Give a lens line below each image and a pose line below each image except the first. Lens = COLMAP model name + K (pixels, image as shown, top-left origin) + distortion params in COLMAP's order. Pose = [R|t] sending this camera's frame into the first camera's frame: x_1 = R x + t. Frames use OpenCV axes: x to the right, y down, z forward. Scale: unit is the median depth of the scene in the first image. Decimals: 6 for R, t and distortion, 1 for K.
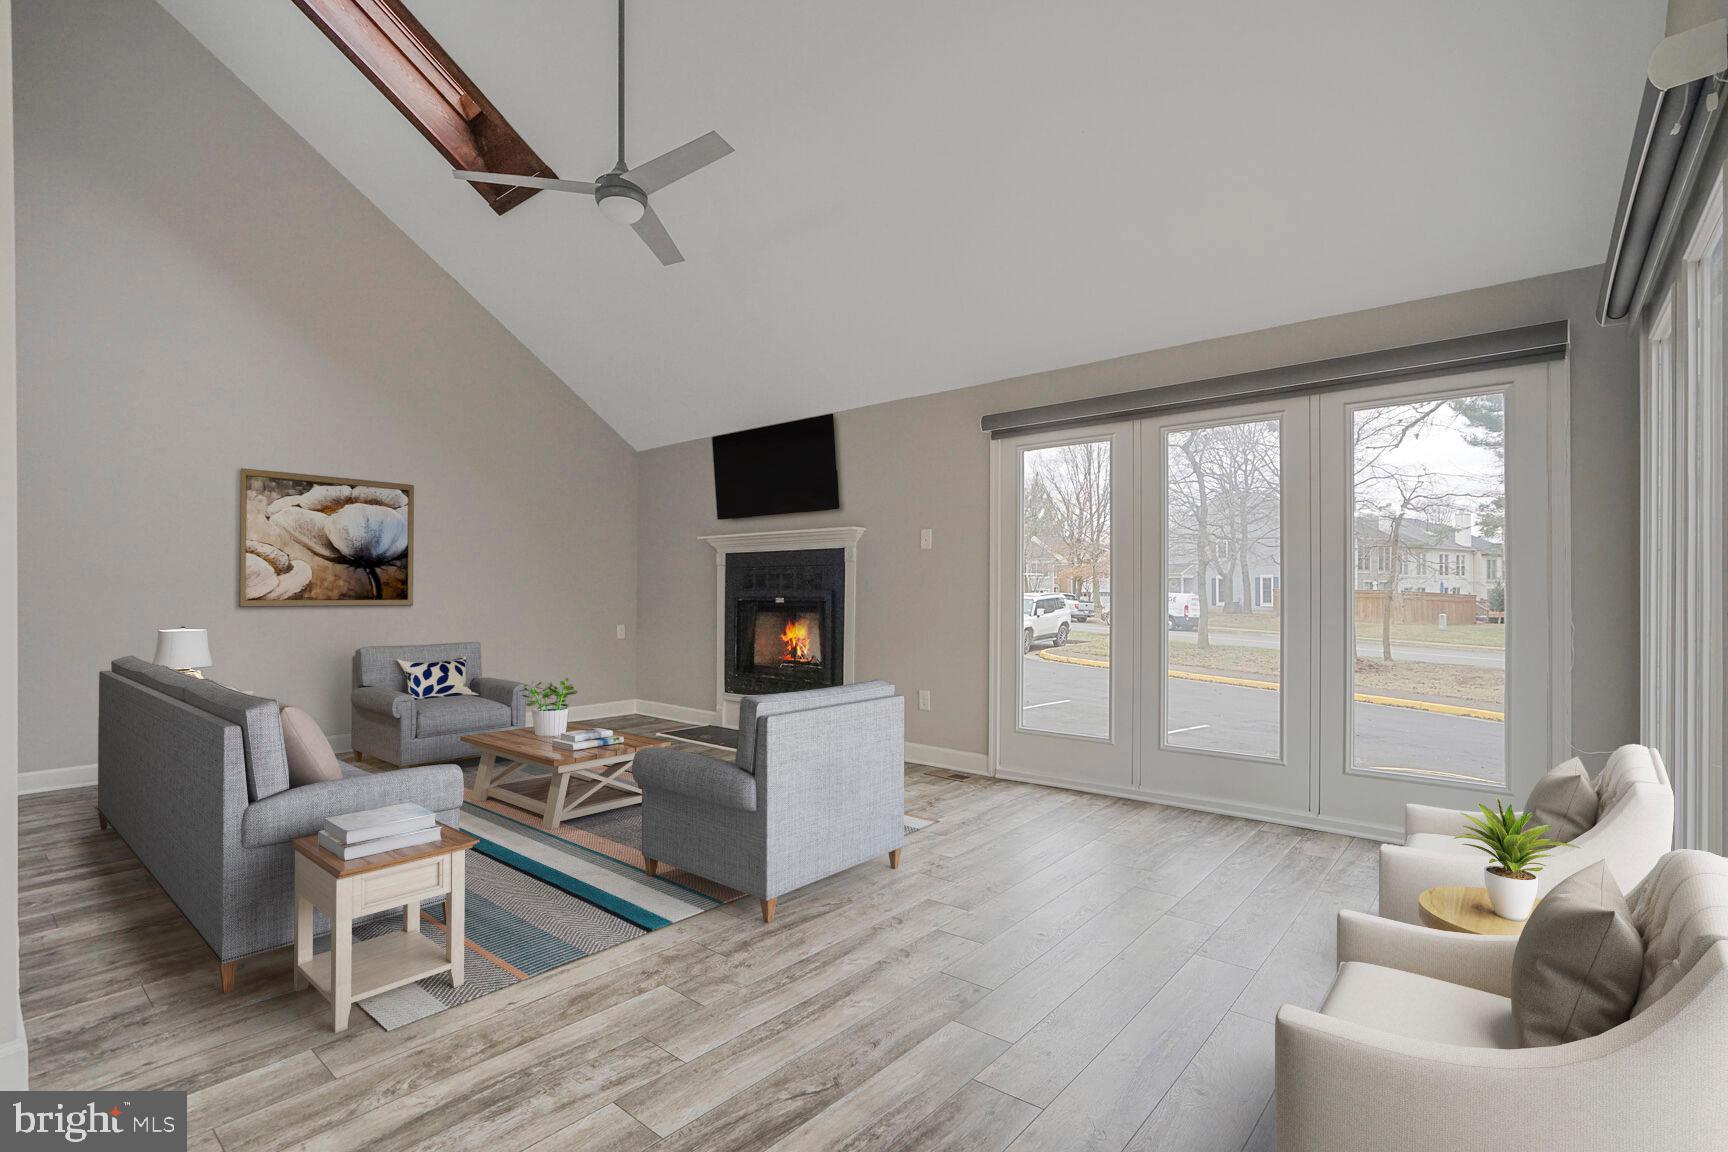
lens RADIAL K [[794.3, 0, 859.3], [0, 794.3, 585.2], [0, 0, 1]] dist [-0.000828, 0.000307]
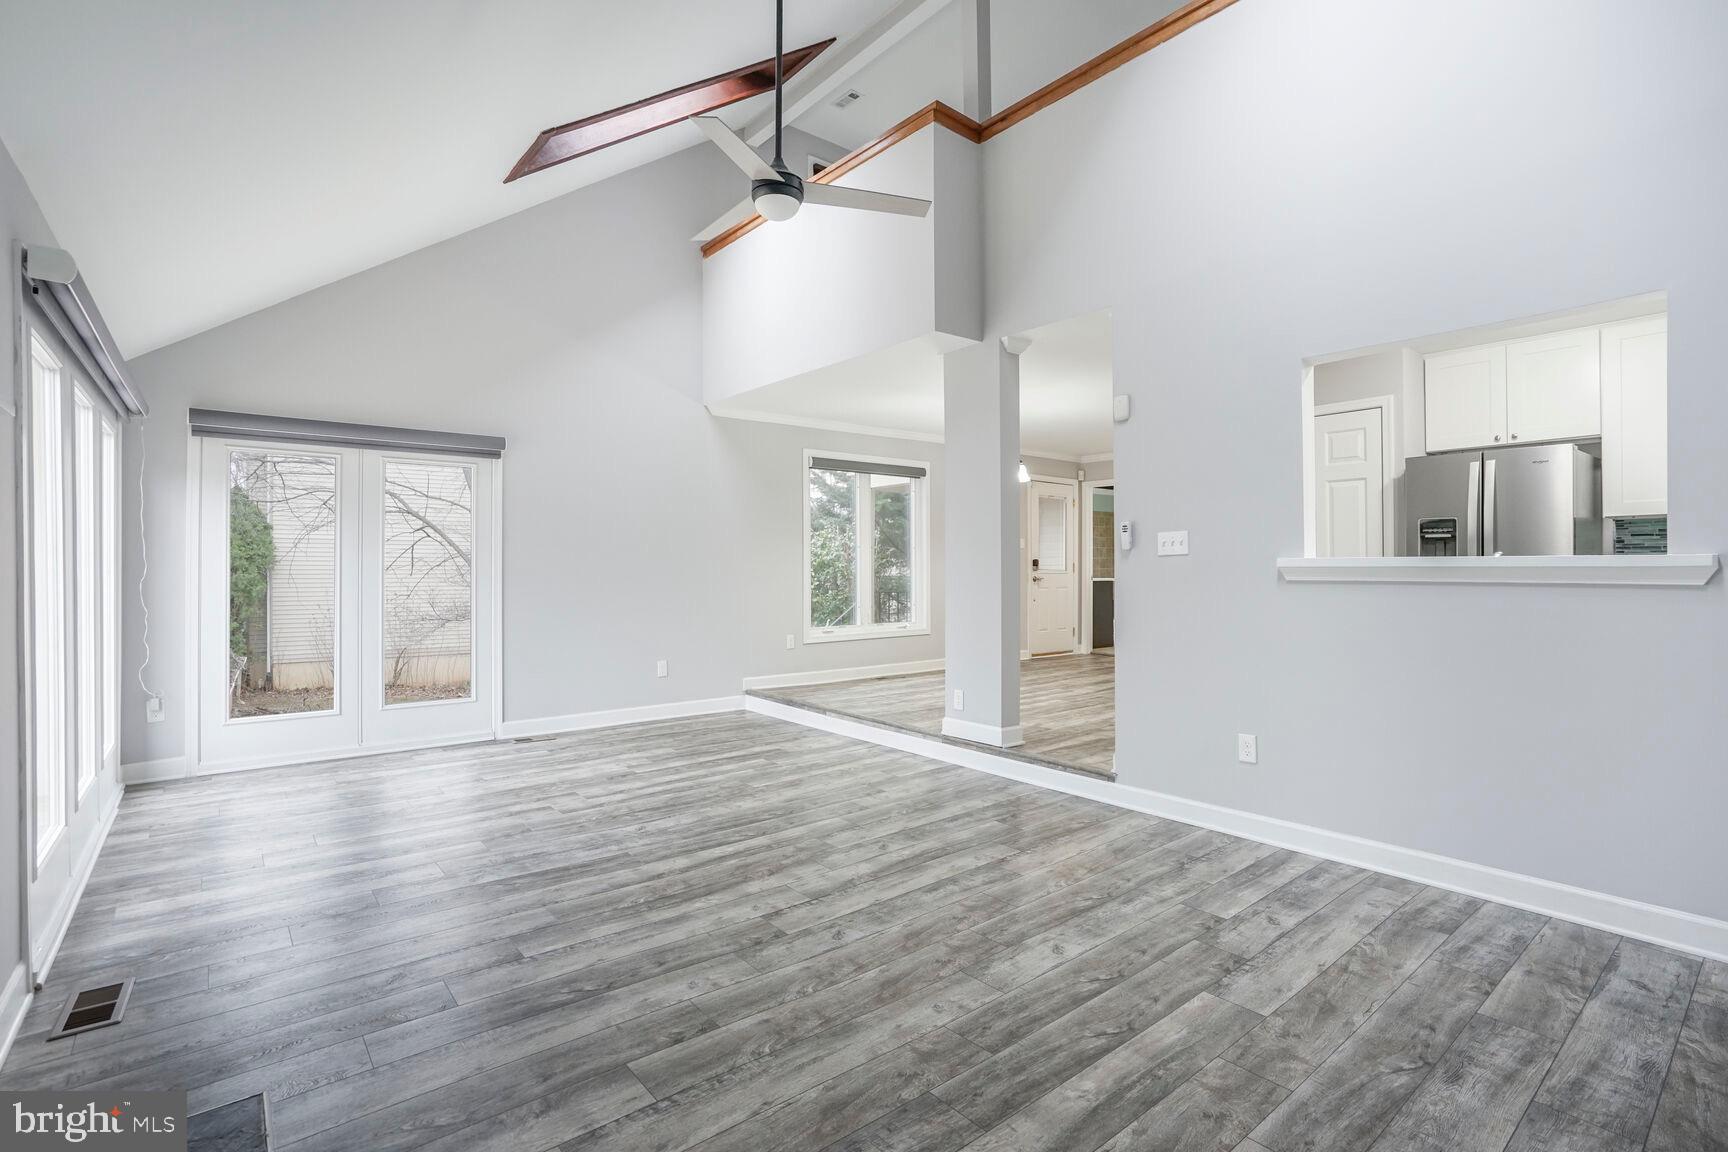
lens RADIAL K [[804.5, 0, 857.2], [0, 804.5, 579.5], [0, 0, 1]] dist [-0.026379, 0.019753]
pose [[-0.982132, -0.002002, 0.188183, -0.763420], [-0.000092, 0.999948, 0.010157, -0.029112], [-0.188193, 0.009958, -0.982082, 2.547950]]
